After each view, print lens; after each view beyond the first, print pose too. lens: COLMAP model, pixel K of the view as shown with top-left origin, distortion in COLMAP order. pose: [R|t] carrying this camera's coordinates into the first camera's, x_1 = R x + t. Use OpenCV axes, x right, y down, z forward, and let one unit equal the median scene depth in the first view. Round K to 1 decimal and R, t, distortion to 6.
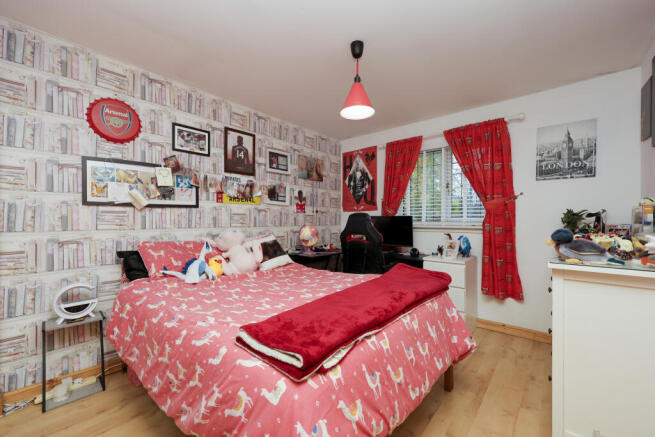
lens RADIAL K [[262.1, 0, 327.5], [0, 262.1, 218.5], [0, 0, 1]] dist [-0.001101, -0.000089]
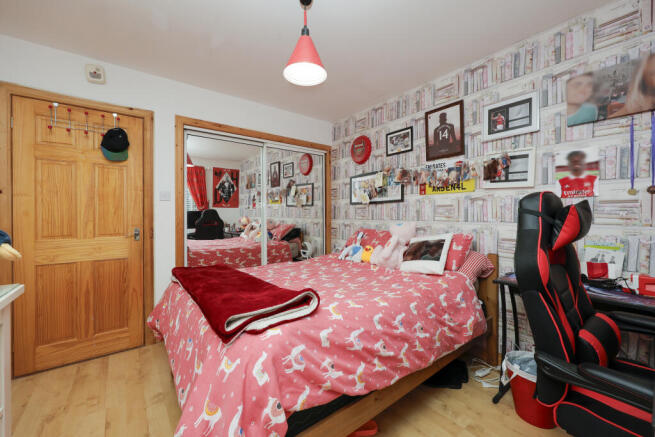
lens RADIAL K [[262.1, 0, 327.5], [0, 262.1, 218.5], [0, 0, 1]] dist [-0.001101, -0.000089]
pose [[-0.179624, 0.017075, -0.983587, 0.543131], [0.008700, 0.999838, 0.015768, 0.007670], [0.983697, -0.005725, -0.179744, 0.752140]]
